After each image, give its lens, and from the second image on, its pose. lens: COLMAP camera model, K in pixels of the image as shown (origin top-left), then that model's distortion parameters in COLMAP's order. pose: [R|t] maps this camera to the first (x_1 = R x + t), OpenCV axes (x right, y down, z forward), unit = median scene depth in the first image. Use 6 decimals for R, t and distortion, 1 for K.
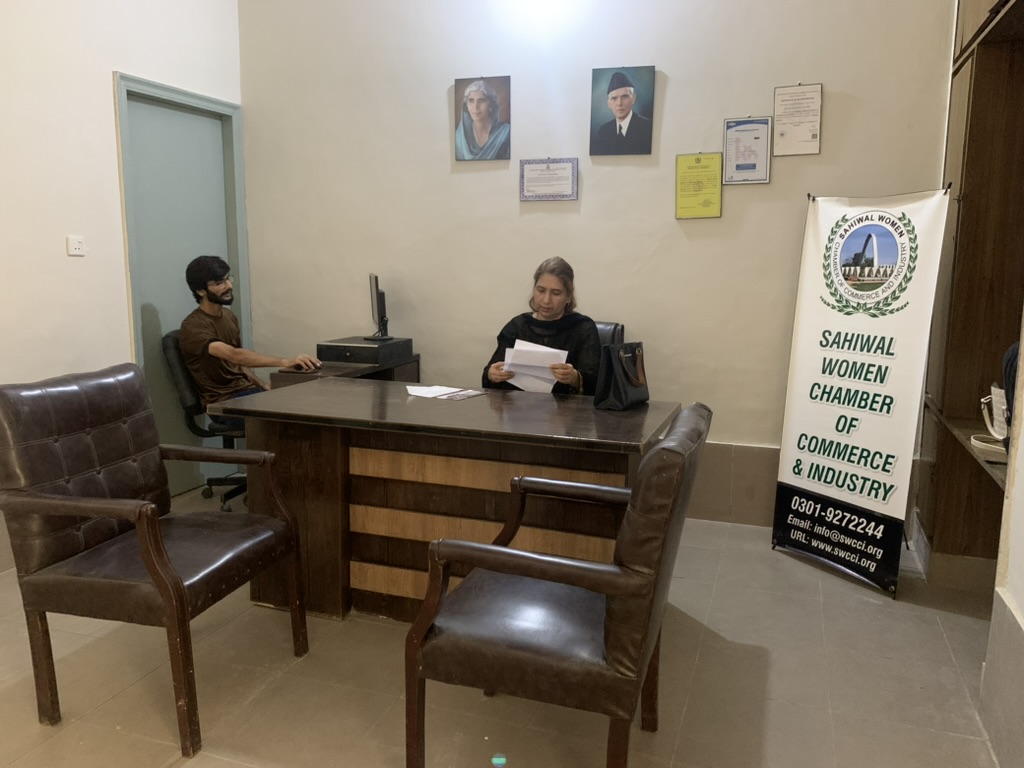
lens RADIAL K [[786.1, 0, 512.3], [0, 786.1, 375.8], [0, 0, 1]] dist [0.015464, -0.026476]
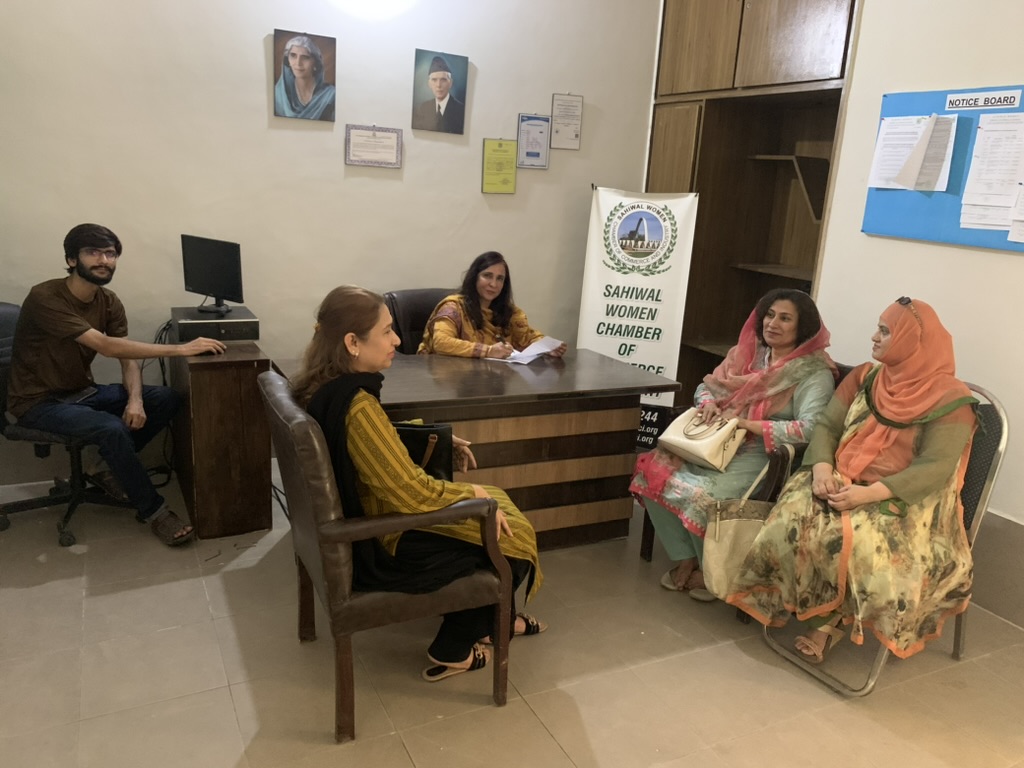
lens RADIAL K [[786.1, 0, 514.7], [0, 786.1, 379.5], [0, 0, 1]] dist [0.015464, -0.026476]
pose [[0.689420, -0.138190, 0.711058, -0.755809], [0.051422, 0.988494, 0.142250, -0.100544], [-0.722535, -0.061506, 0.688593, 0.146044]]
